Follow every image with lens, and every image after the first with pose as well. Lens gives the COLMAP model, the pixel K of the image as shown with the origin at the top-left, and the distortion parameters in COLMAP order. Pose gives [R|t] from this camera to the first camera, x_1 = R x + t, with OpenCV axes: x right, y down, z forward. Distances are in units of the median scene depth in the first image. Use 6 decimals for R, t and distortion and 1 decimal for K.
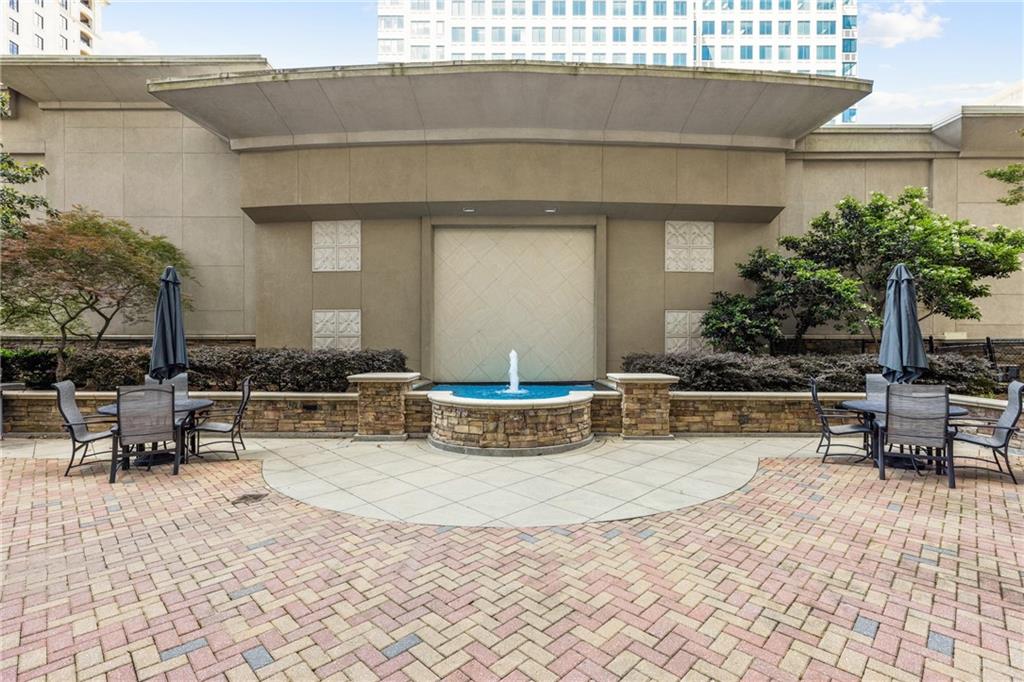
lens RADIAL K [[458.5, 0, 510.0], [0, 458.5, 345.2], [0, 0, 1]] dist [0.004669, -0.000174]
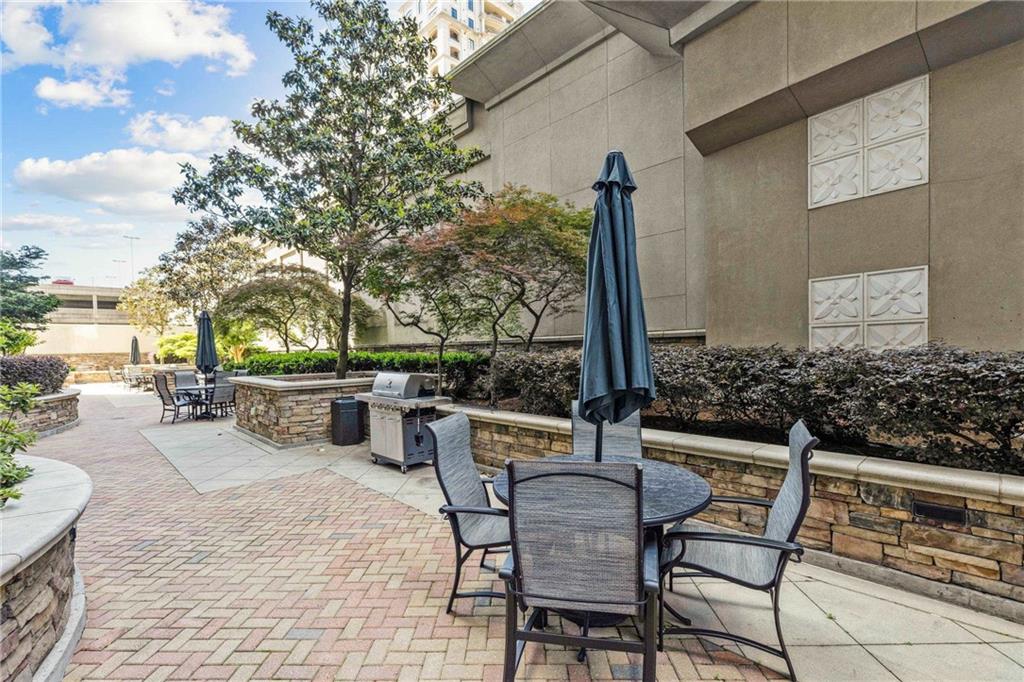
lens RADIAL K [[458.5, 0, 510.0], [0, 458.5, 345.2], [0, 0, 1]] dist [0.004669, -0.000174]
pose [[0.687570, -0.020138, -0.725839, -0.309069], [0.017811, 0.999782, -0.010866, 0.003135], [0.725900, -0.005457, 0.687779, 0.394759]]
